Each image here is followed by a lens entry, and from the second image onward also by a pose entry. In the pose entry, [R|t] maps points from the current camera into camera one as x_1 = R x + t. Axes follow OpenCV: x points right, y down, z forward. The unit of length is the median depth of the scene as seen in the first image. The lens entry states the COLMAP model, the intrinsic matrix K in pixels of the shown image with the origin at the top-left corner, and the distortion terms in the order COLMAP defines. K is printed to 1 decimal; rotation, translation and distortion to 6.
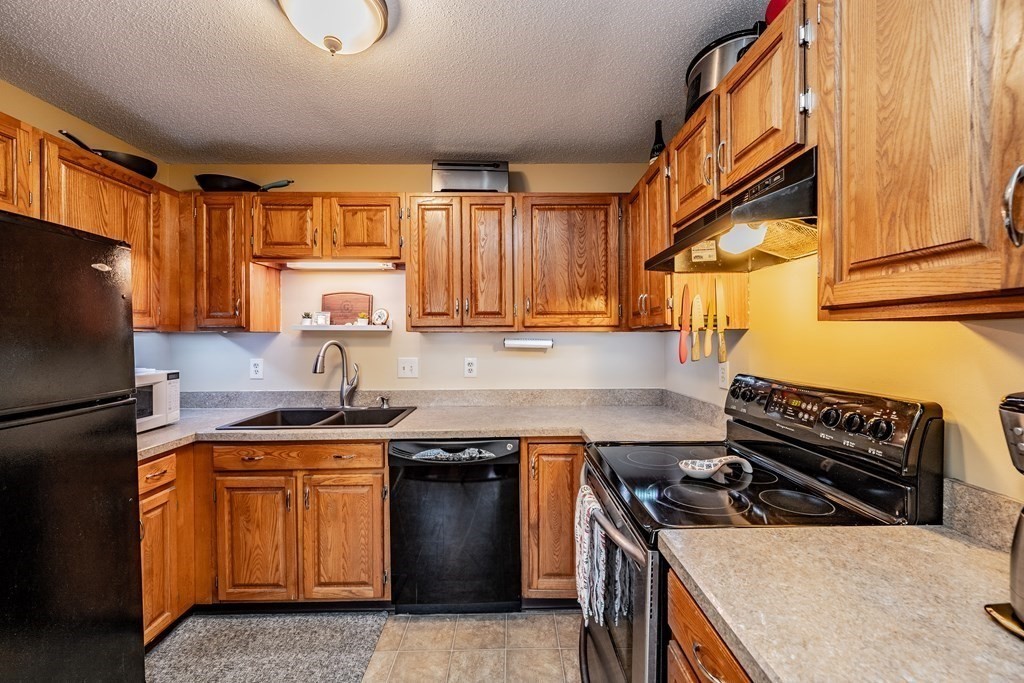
lens RADIAL K [[412.8, 0, 512.0], [0, 412.8, 341.5], [0, 0, 1]] dist [0.000735, -0.000262]
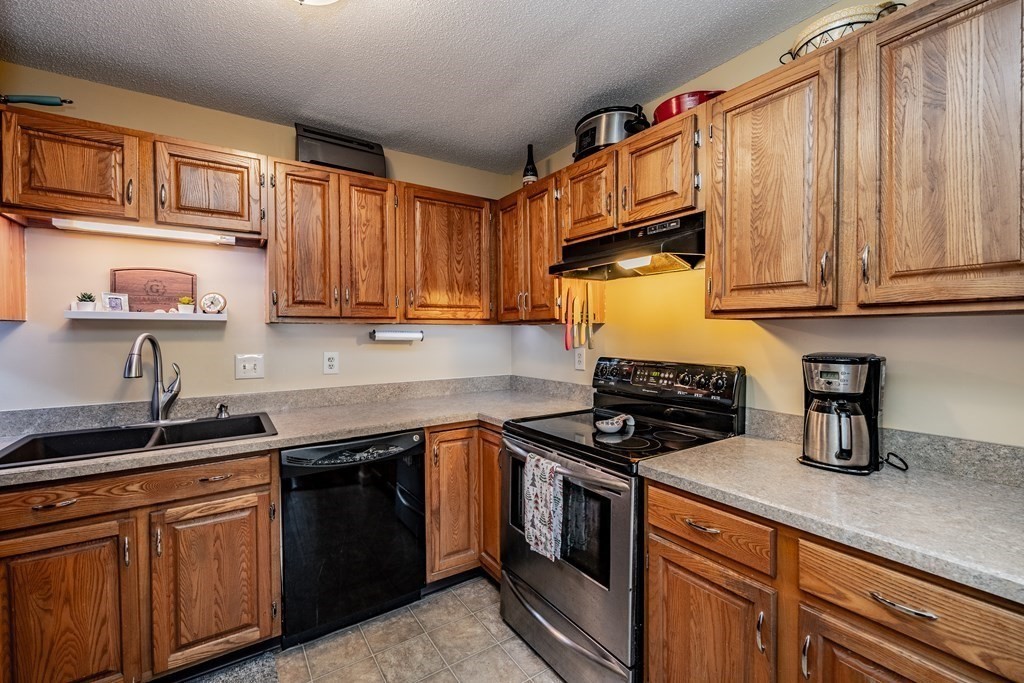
lens RADIAL K [[432.6, 0, 512.0], [0, 432.6, 341.5], [0, 0, 1]] dist [0.001847, 0.000282]
pose [[0.841485, -0.012631, 0.540133, -0.368929], [0.004832, 0.999863, 0.015854, 0.004168], [-0.540259, -0.010731, 0.841431, -0.012485]]
